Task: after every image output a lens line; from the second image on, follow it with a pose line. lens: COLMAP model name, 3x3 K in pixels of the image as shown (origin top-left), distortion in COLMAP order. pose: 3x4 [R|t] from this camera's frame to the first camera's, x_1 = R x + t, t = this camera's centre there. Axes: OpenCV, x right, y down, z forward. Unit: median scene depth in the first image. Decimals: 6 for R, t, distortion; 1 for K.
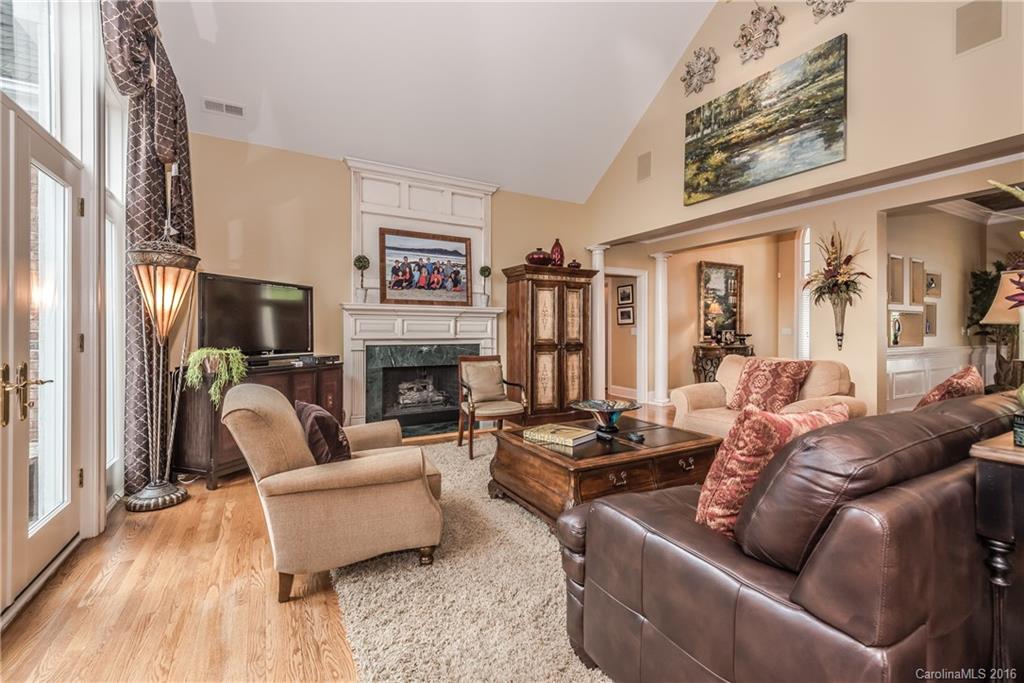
lens RADIAL K [[444.0, 0, 508.2], [0, 444.0, 336.8], [0, 0, 1]] dist [0.002865, 0.000365]
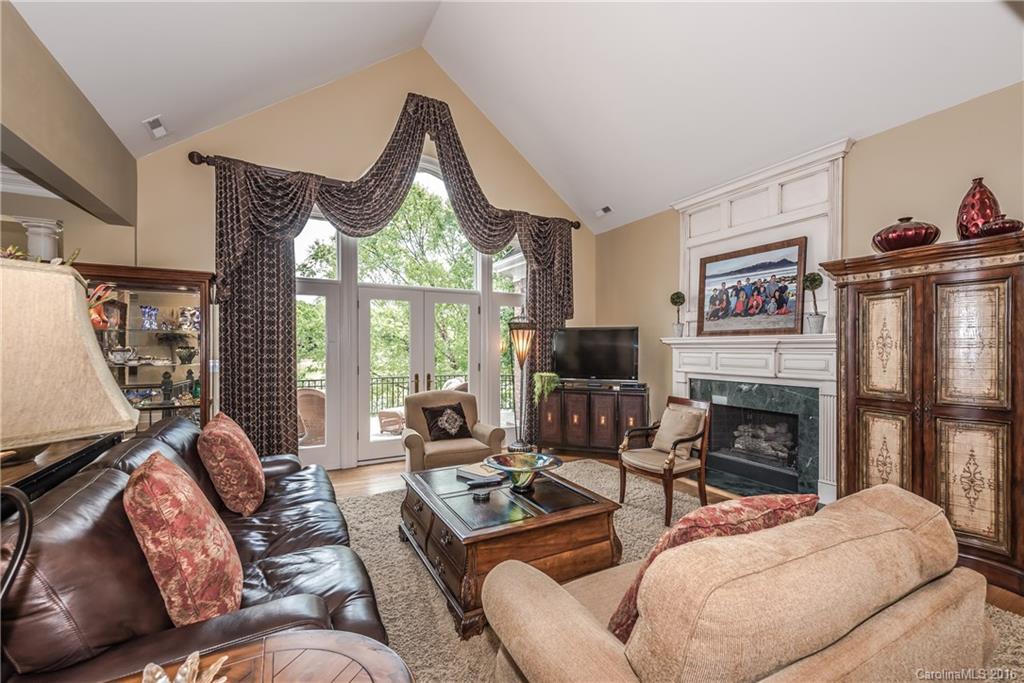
lens RADIAL K [[444.0, 0, 517.9], [0, 444.0, 346.2], [0, 0, 1]] dist [0.002865, 0.000365]
pose [[-0.037337, -0.006806, -0.999280, 0.667626], [-0.012780, 0.999898, -0.006332, -0.039840], [0.999221, 0.012535, -0.037420, 0.605267]]
